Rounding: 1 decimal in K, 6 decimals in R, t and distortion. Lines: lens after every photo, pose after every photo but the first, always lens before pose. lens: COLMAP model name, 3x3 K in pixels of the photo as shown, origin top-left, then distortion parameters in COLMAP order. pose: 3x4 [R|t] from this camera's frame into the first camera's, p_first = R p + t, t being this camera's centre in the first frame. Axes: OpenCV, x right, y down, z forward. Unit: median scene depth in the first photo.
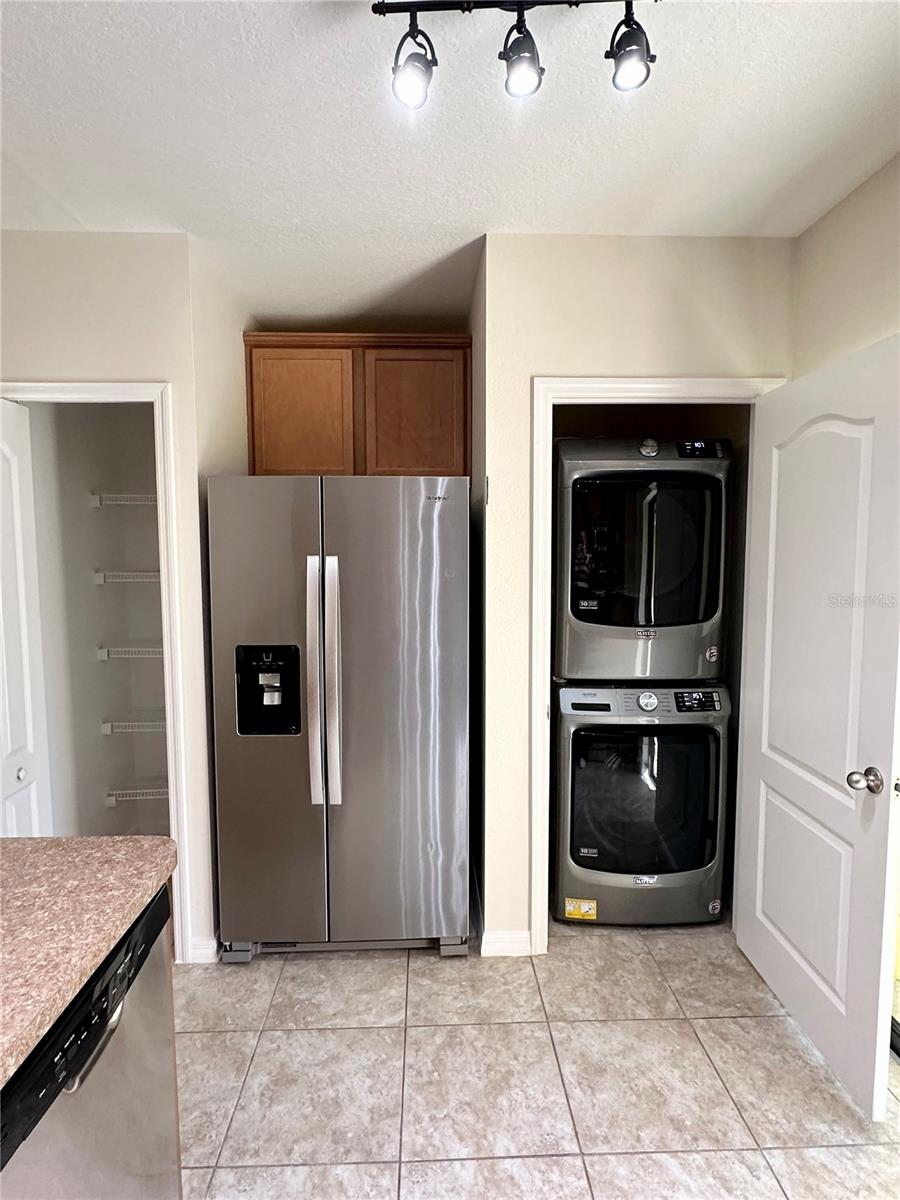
lens RADIAL K [[644.5, 0, 450.0], [0, 644.5, 600.0], [0, 0, 1]] dist [-0.000234, -0.000393]
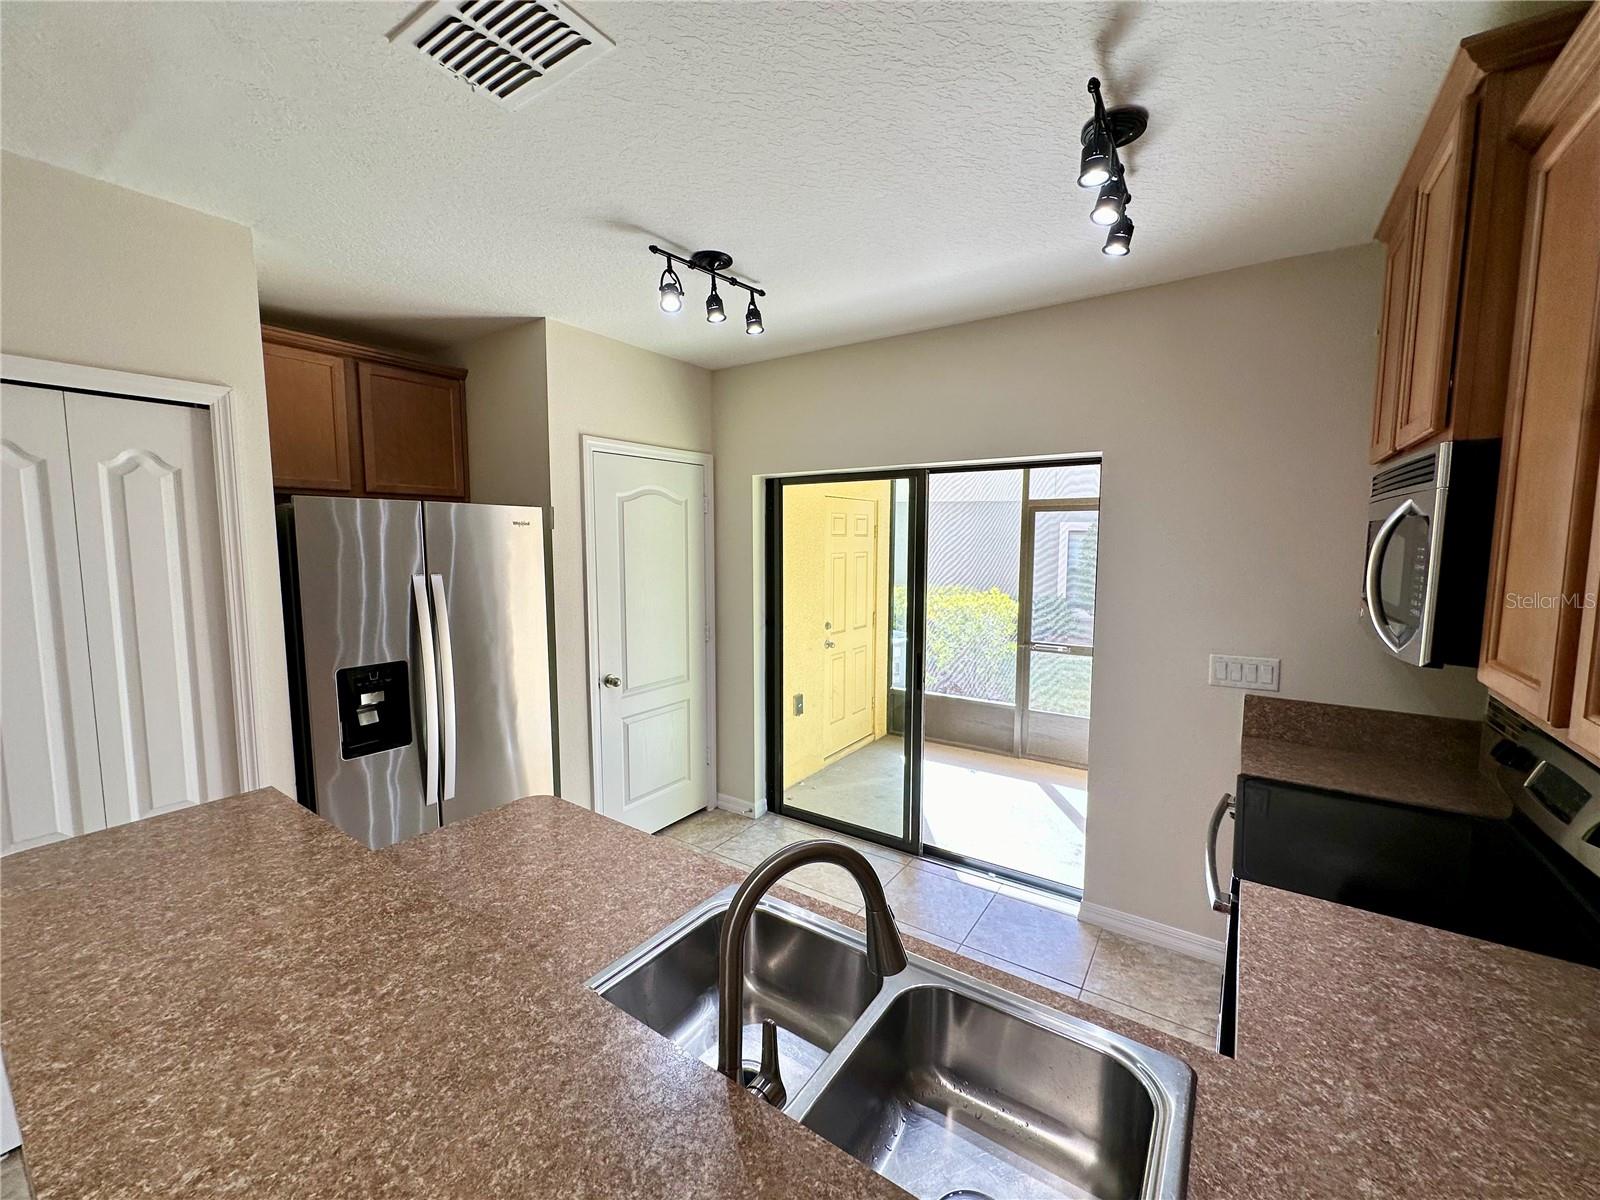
lens RADIAL K [[640.0, 0, 800.0], [0, 640.0, 600.0], [0, 0, 1]] dist [0.001027, 0.000275]
pose [[0.593545, -0.073732, 0.801416, -0.816877], [0.063258, 0.996988, 0.044876, -0.040992], [-0.802311, 0.024060, 0.596421, -0.172693]]
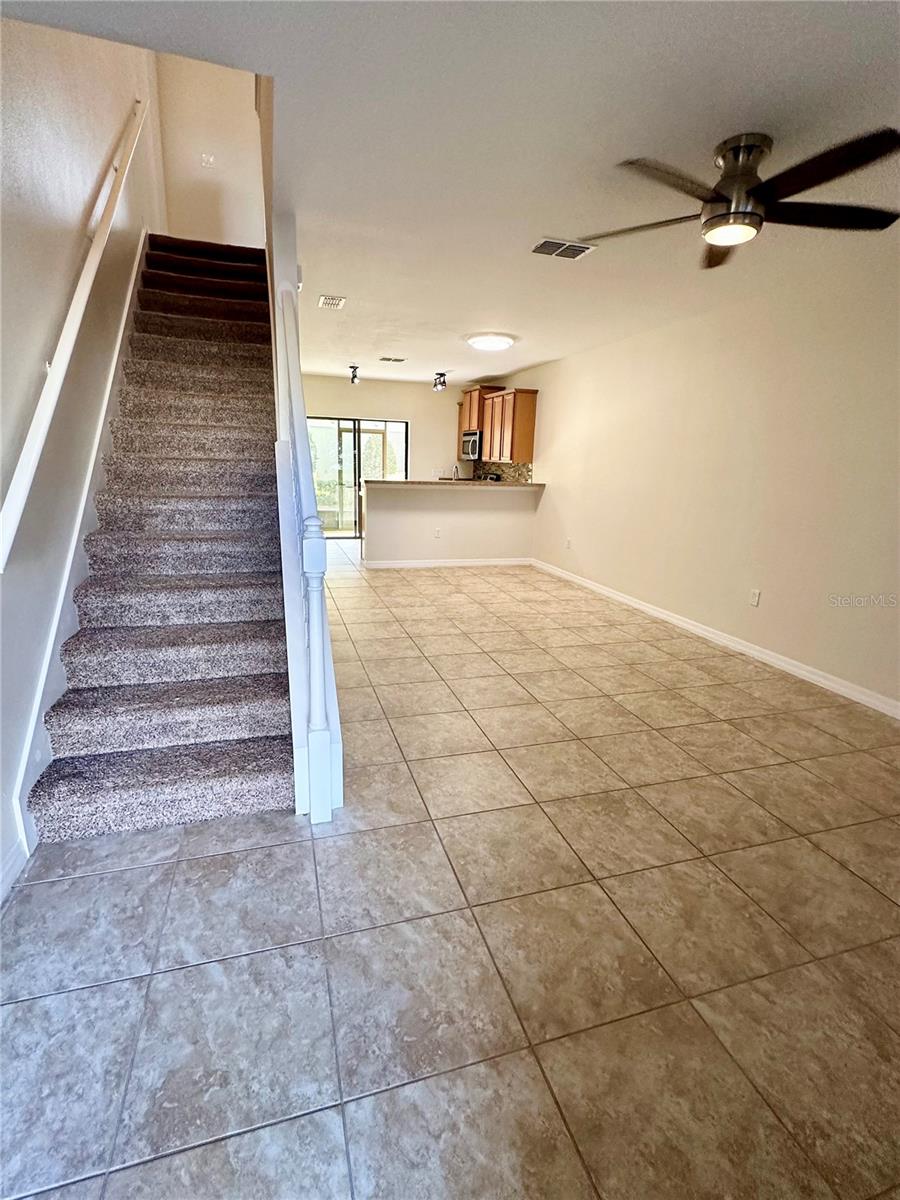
lens RADIAL K [[555.1, 0, 450.0], [0, 555.1, 600.0], [0, 0, 1]] dist [-0.002965, -0.000201]
pose [[-0.256488, -0.241631, 0.935857, -4.361849], [0.046473, 0.964045, 0.261645, 0.006145], [-0.965430, 0.110601, -0.236036, 1.115017]]
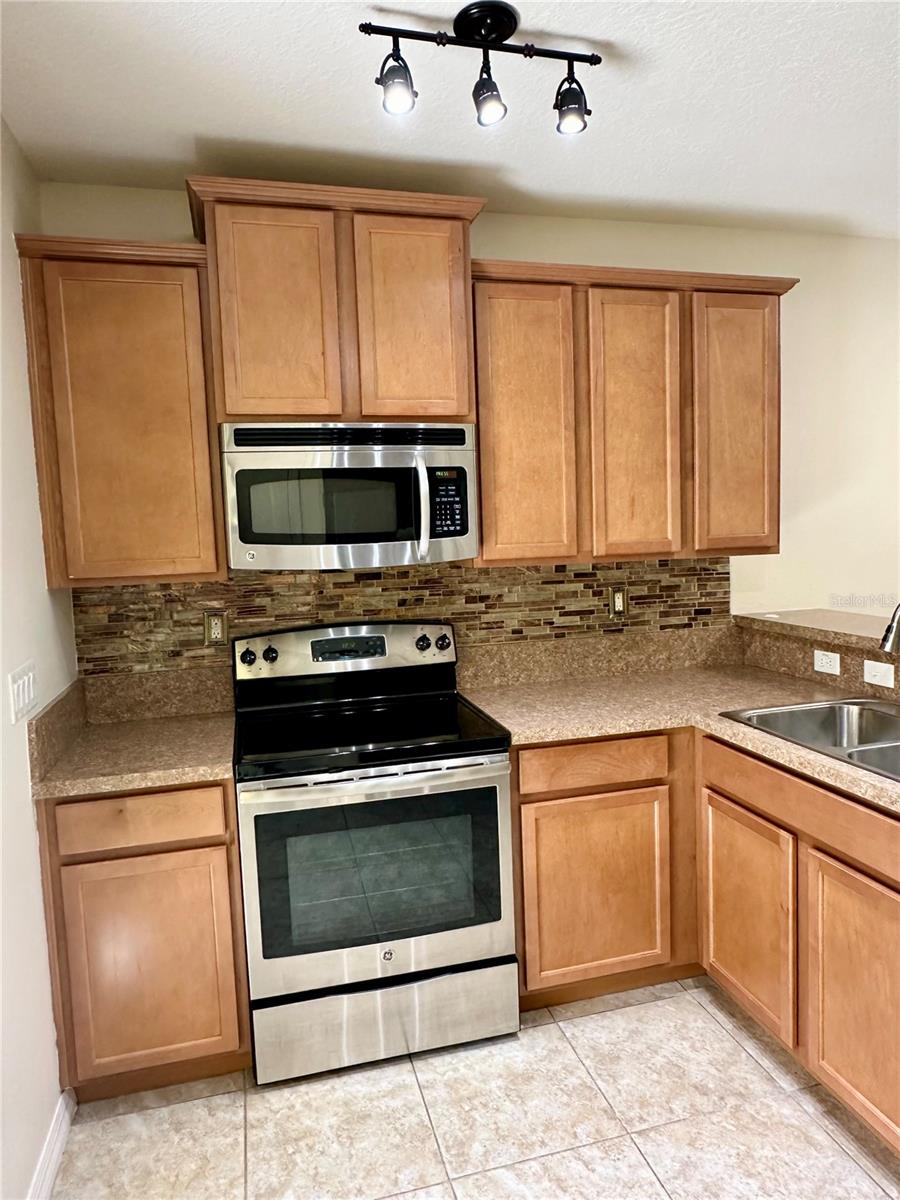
lens RADIAL K [[774.4, 0, 448.5], [0, 774.4, 598.5], [0, 0, 1]] dist [-0.001635, 0.001011]
pose [[-0.974406, 0.057478, -0.217324, 0.364819], [0.020992, 0.985800, 0.166607, -0.057369], [0.223815, 0.157781, -0.961776, 0.921600]]
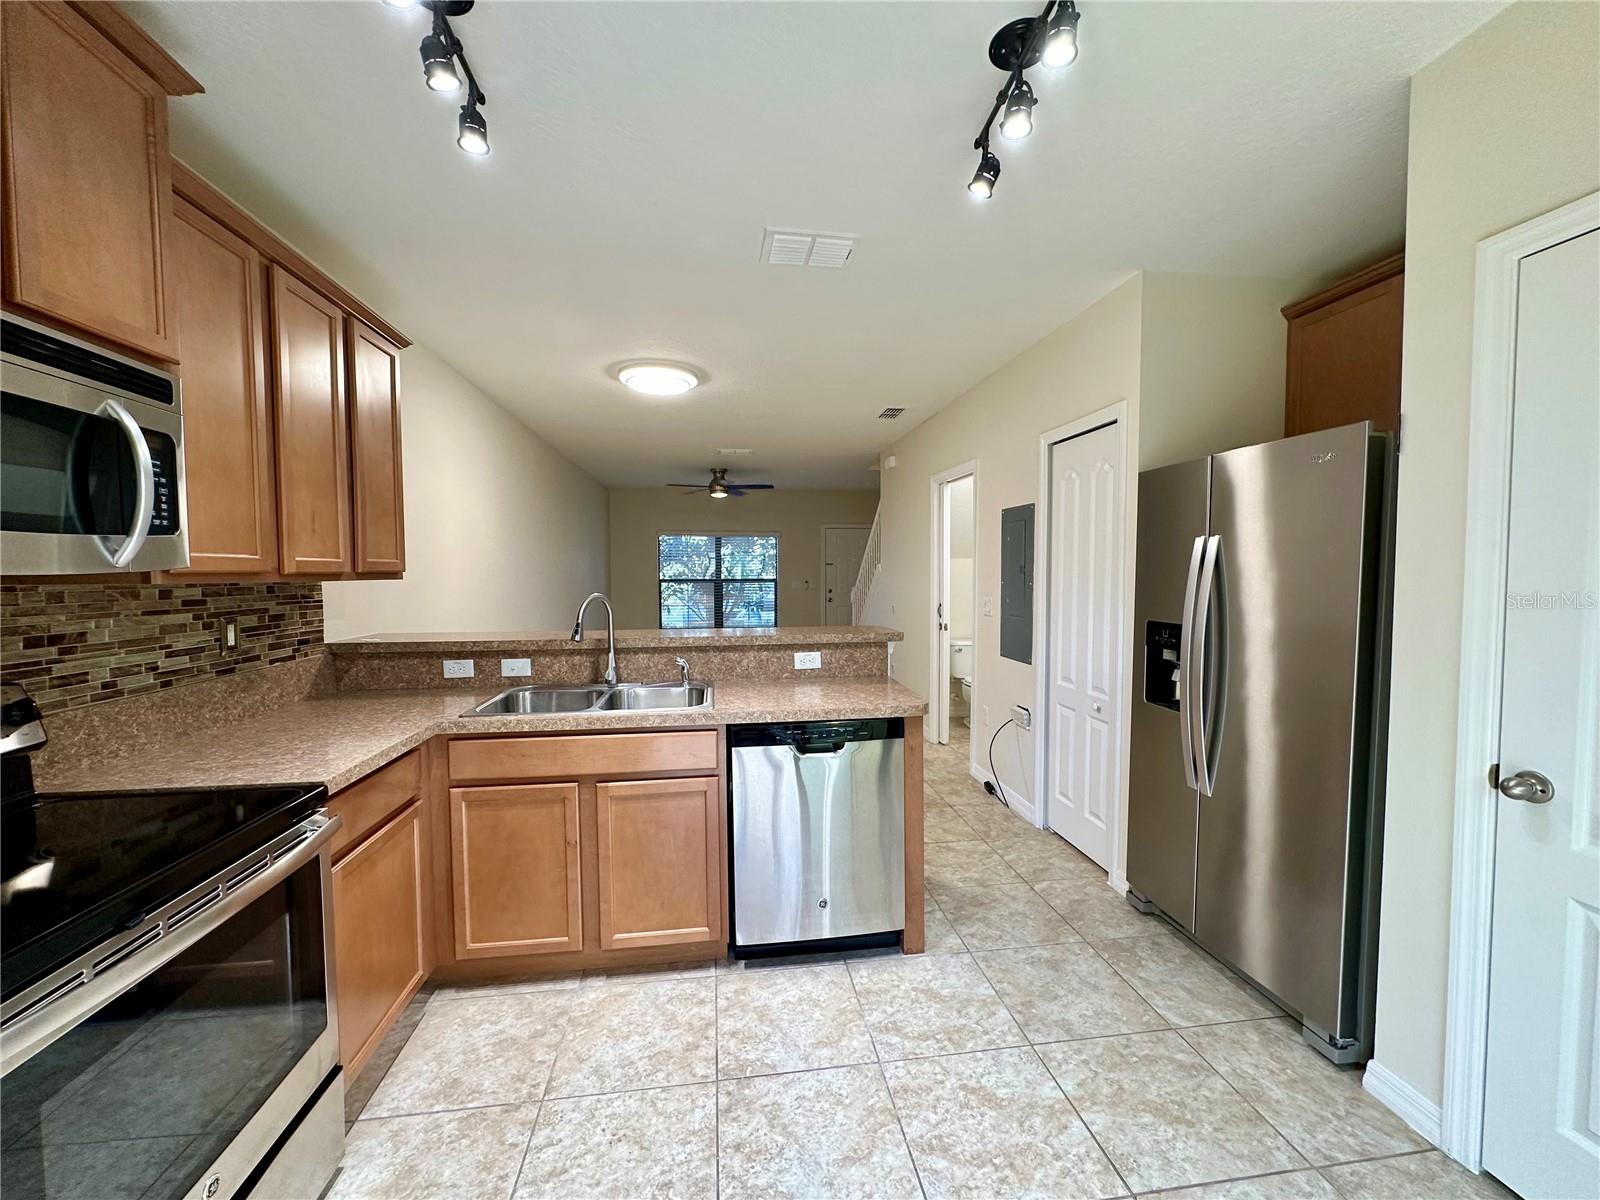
lens RADIAL K [[640.0, 0, 800.0], [0, 640.0, 600.0], [0, 0, 1]] dist [0.001027, 0.000275]
pose [[0.097564, 0.047749, -0.994083, 0.839552], [-0.074187, 0.996418, 0.040580, 0.041841], [0.992460, 0.069789, 0.100757, 0.342630]]
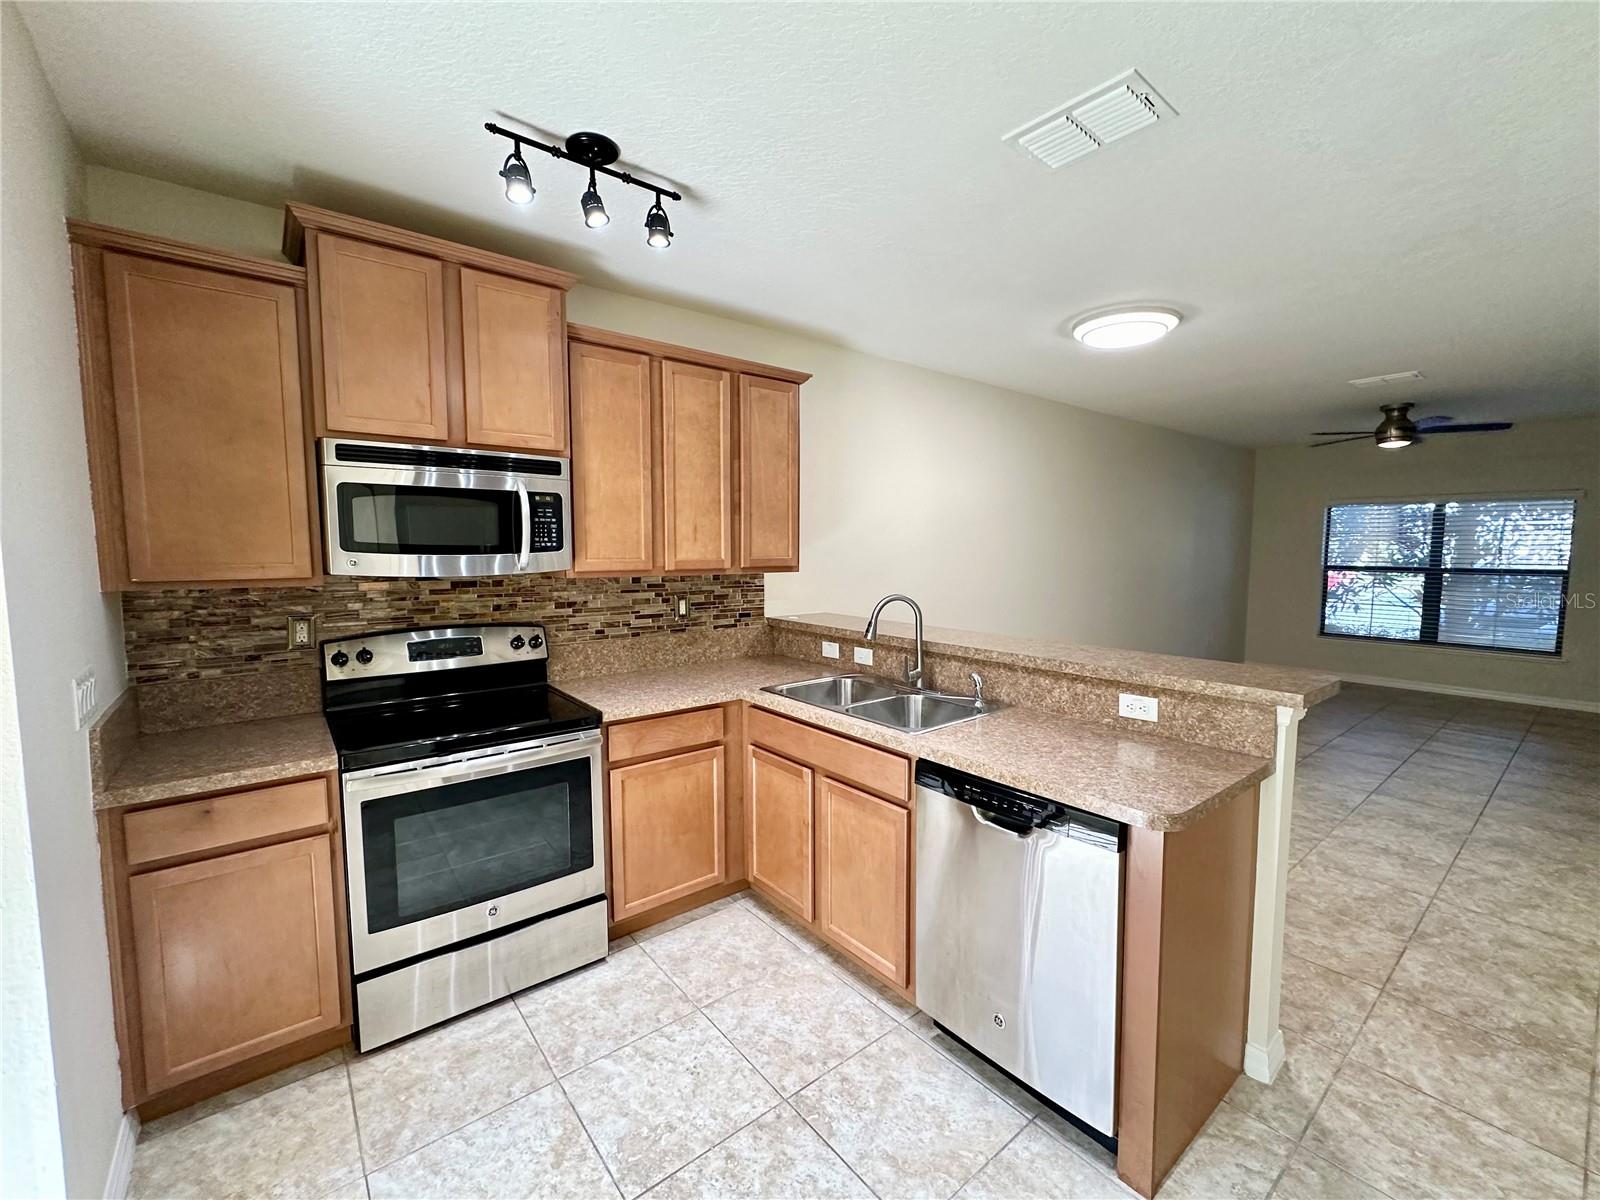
lens RADIAL K [[668.6, 0, 799.9], [0, 668.6, 601.9], [0, 0, 1]] dist [-0.000258, 0.000346]
pose [[-0.802327, 0.052816, -0.594543, 0.461683], [-0.046263, 0.987578, 0.150162, -0.066545], [0.595089, 0.147984, -0.789917, 1.018336]]
